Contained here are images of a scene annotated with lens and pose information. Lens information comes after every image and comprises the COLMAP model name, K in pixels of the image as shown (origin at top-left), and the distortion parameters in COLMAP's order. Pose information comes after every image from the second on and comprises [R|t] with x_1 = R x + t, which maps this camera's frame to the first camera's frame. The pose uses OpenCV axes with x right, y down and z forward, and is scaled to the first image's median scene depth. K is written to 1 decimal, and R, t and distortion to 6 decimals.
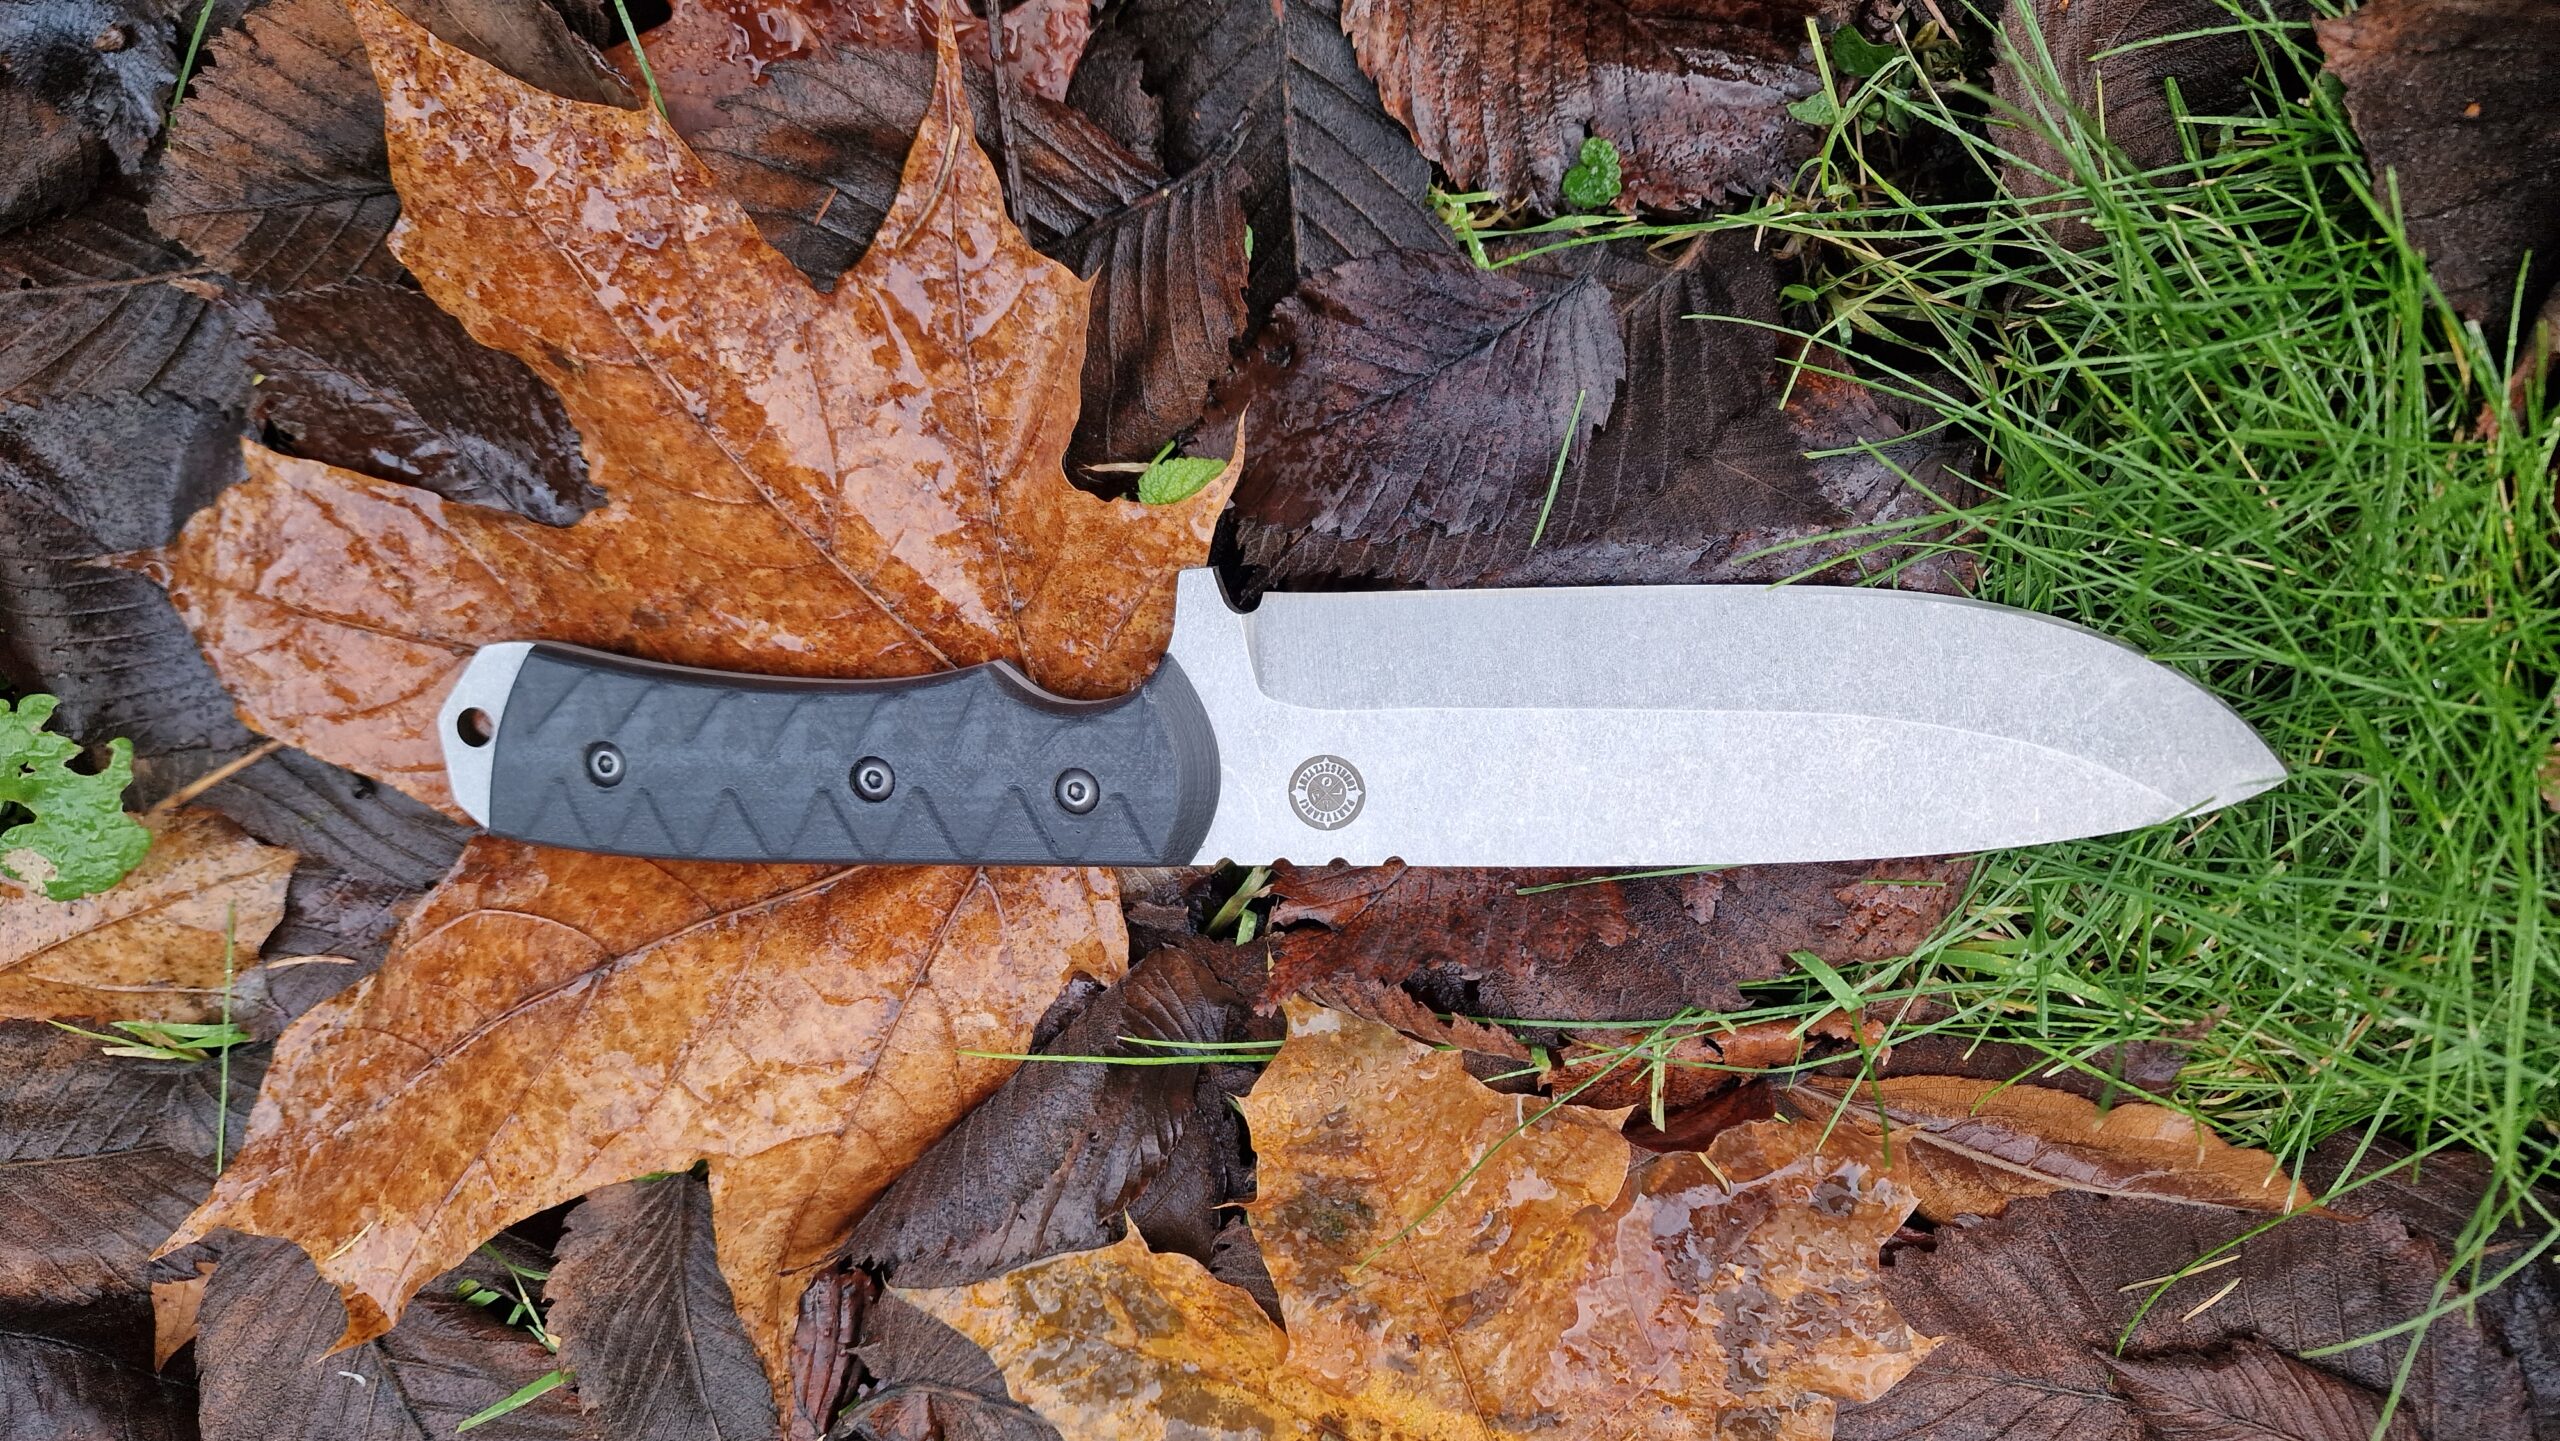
lens RADIAL K [[1869.3, 0, 1272.3], [0, 1869.3, 717.6], [0, 0, 1]] dist [0.048013, -0.066306]
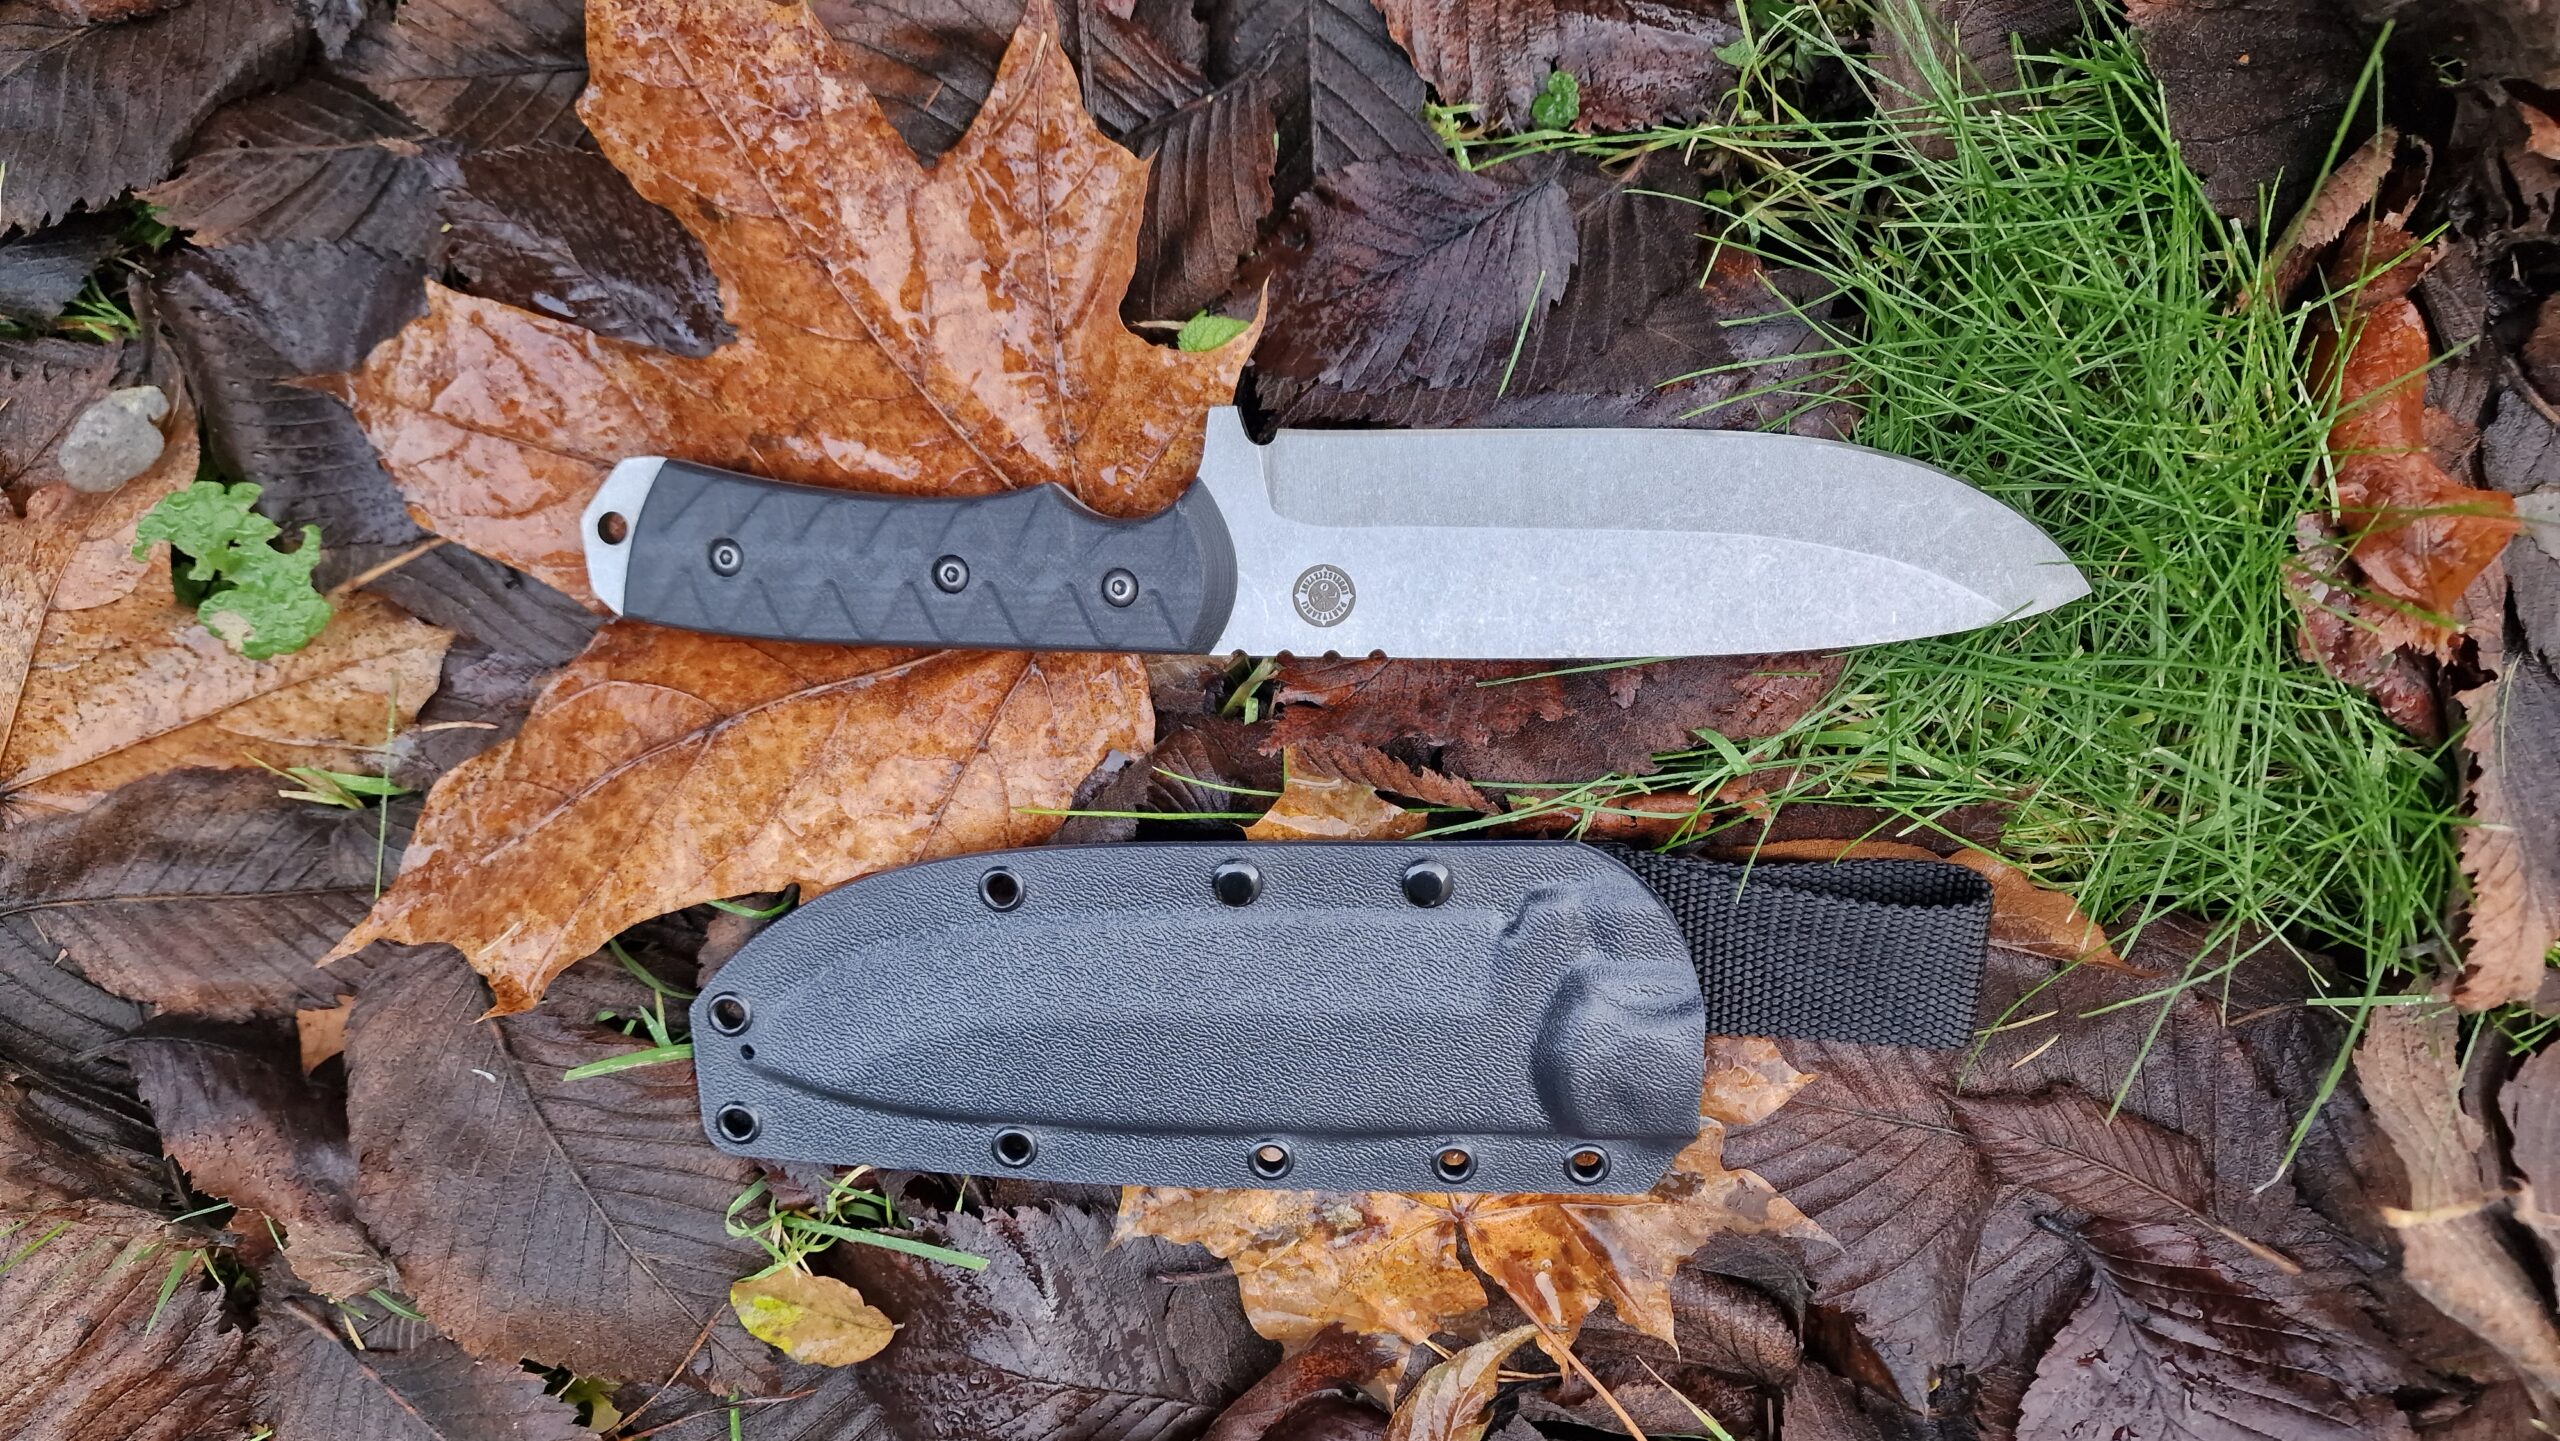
lens RADIAL K [[1848.9, 0, 1280.0], [0, 1848.9, 720.5], [0, 0, 1]] dist [0.053609, -0.065761]
pose [[0.999126, 0.035005, 0.022844, -0.023935], [-0.034483, 0.999143, -0.022878, 0.149931], [-0.023625, 0.022070, 0.999477, -0.203876]]
